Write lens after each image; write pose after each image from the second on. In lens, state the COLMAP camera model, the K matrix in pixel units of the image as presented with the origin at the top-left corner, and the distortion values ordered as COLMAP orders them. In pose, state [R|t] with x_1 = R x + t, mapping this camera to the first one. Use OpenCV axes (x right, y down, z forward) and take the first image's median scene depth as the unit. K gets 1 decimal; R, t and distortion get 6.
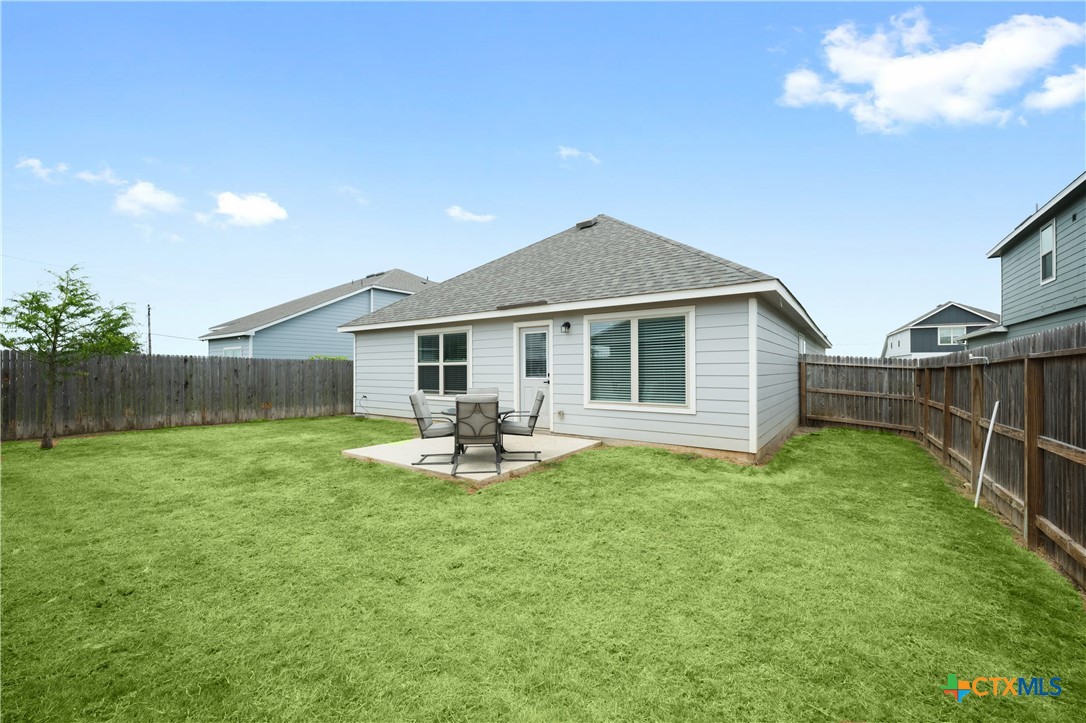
lens RADIAL K [[435.9, 0, 526.0], [0, 435.9, 367.3], [0, 0, 1]] dist [-0.002725, 0.000003]
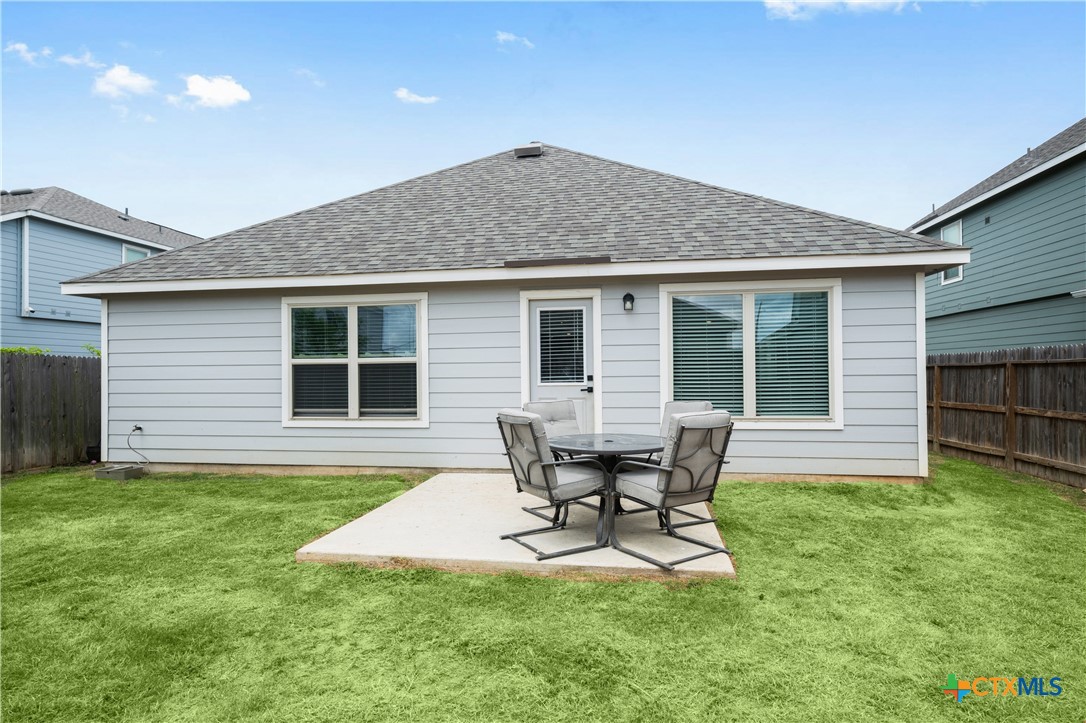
lens RADIAL K [[598.4, 0, 542.1], [0, 598.4, 365.7], [0, 0, 1]] dist [-0.004552, 0.000483]
pose [[0.888206, -0.001347, 0.459444, -0.384678], [0.004990, 0.999965, -0.006714, 0.005376], [-0.459419, 0.008256, 0.888181, 0.268447]]
